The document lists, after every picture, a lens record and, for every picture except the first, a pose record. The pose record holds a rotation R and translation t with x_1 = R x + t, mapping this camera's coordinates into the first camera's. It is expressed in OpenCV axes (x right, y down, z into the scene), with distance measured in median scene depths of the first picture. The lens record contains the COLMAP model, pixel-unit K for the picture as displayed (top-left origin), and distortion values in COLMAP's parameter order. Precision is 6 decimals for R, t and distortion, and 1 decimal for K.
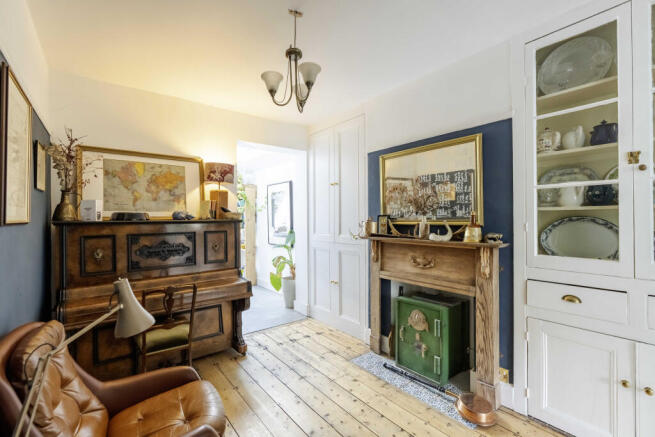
lens RADIAL K [[295.5, 0, 326.4], [0, 295.5, 219.5], [0, 0, 1]] dist [0.000464, -0.000003]
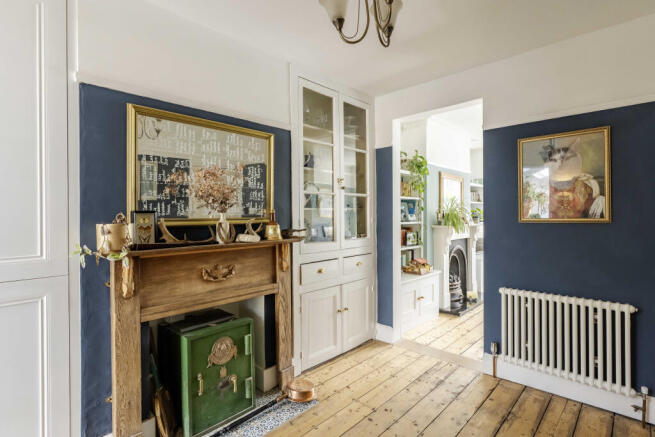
lens RADIAL K [[336.7, 0, 326.5], [0, 336.7, 215.3], [0, 0, 1]] dist [-0.003813, -0.000234]
pose [[-0.146766, 0.010994, 0.989110, -0.617691], [0.015225, 0.999845, -0.008854, 0.005967], [-0.989054, 0.013759, -0.146910, 0.905916]]
